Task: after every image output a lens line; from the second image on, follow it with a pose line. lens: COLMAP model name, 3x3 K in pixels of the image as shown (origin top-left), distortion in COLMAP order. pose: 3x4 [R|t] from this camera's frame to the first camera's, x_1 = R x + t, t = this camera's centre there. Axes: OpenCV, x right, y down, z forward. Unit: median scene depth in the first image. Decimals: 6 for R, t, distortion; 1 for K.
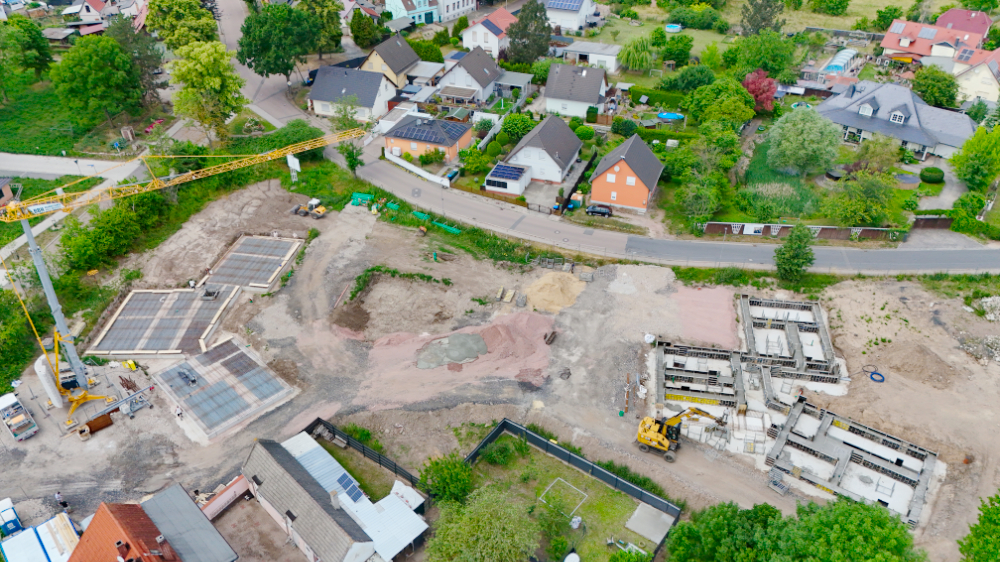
lens RADIAL K [[736.0, 0, 501.3], [0, 736.0, 282.2], [0, 0, 1]] dist [0.072663, -0.071104]
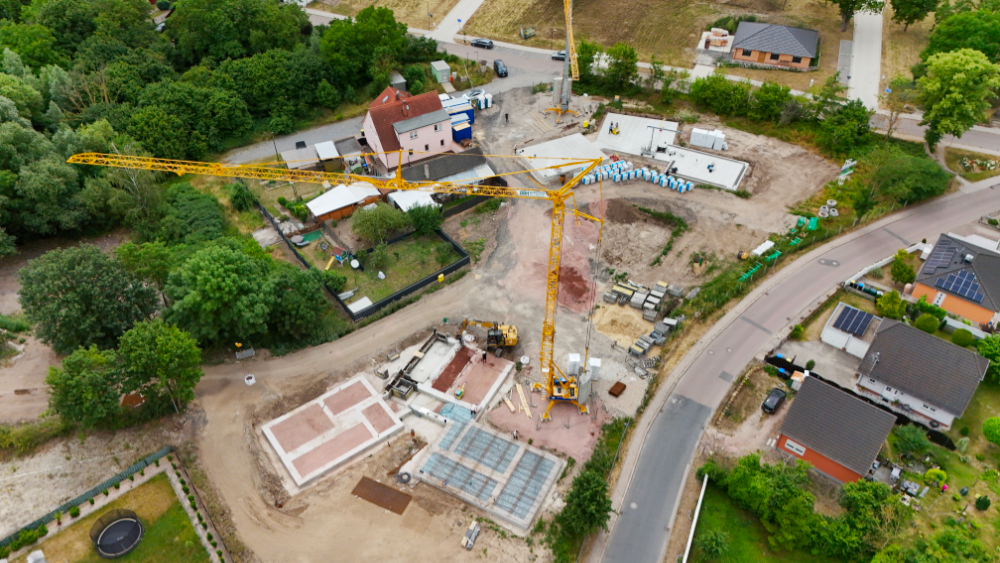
lens RADIAL K [[736.0, 0, 501.3], [0, 736.0, 282.7], [0, 0, 1]] dist [0.072663, -0.071104]
pose [[-0.298335, 0.637161, -0.710649, 0.705285], [-0.547429, 0.495692, 0.674248, -0.533213], [0.781868, 0.590182, 0.200918, 0.548824]]
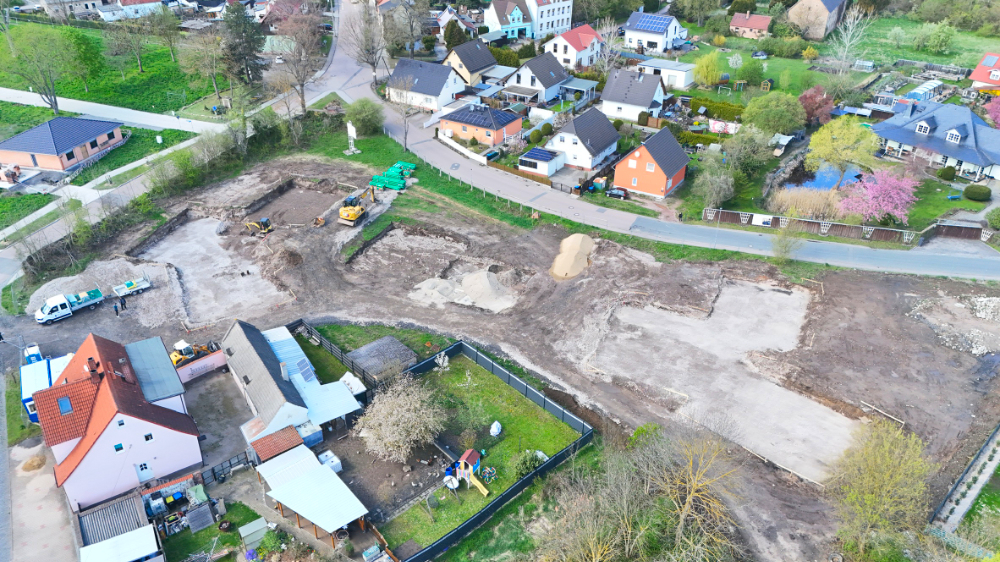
lens RADIAL K [[731.9, 0, 501.5], [0, 731.9, 283.0], [0, 0, 1]] dist [0.077985, -0.071635]
pose [[0.978991, 0.108334, -0.172746, 0.165936], [-0.119195, 0.991414, -0.053759, 0.104498], [0.165439, 0.073220, 0.983498, -0.041613]]
